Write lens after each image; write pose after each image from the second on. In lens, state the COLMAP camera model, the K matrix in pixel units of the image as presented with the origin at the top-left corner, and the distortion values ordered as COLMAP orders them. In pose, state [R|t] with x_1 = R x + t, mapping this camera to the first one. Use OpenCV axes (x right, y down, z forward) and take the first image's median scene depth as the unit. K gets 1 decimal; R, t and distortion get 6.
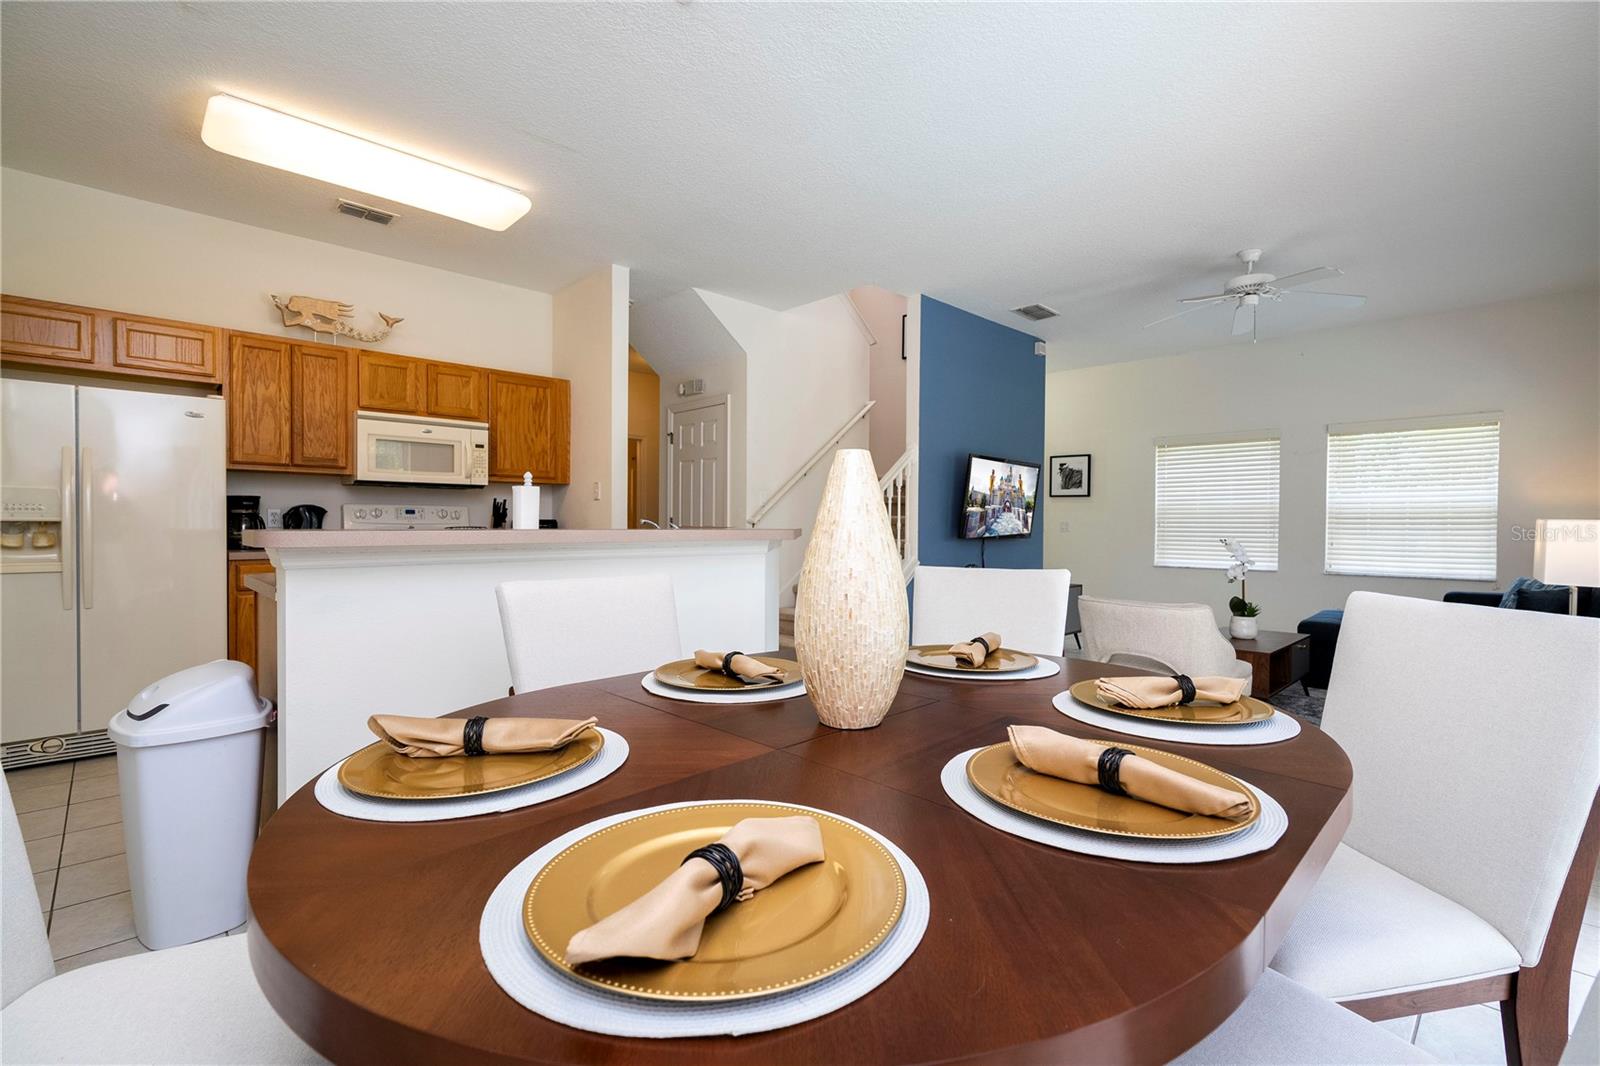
lens RADIAL K [[716.7, 0, 813.9], [0, 716.7, 543.6], [0, 0, 1]] dist [-0.003318, 0.003414]
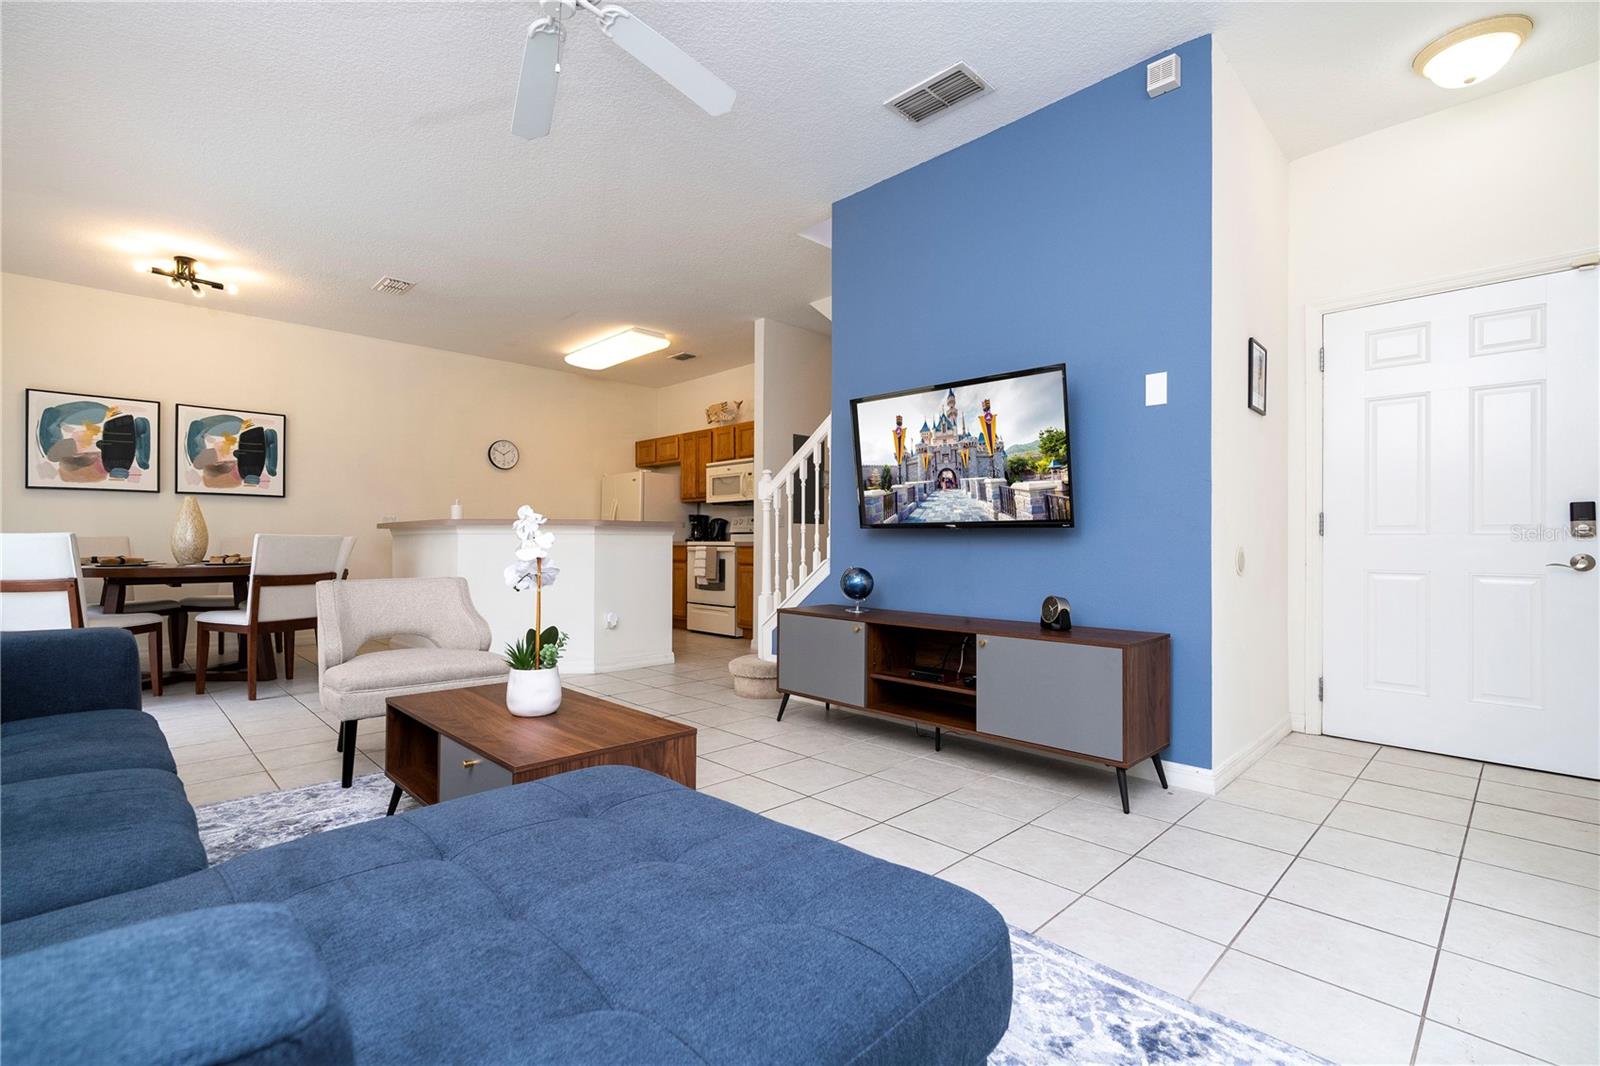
lens RADIAL K [[716.7, 0, 797.4], [0, 716.7, 536.8], [0, 0, 1]] dist [-0.003318, 0.003414]
pose [[-0.004384, -0.000689, -0.999990, 1.028797], [-0.016485, 0.999864, -0.000617, -0.007689], [0.999855, 0.016482, -0.004395, 1.127110]]
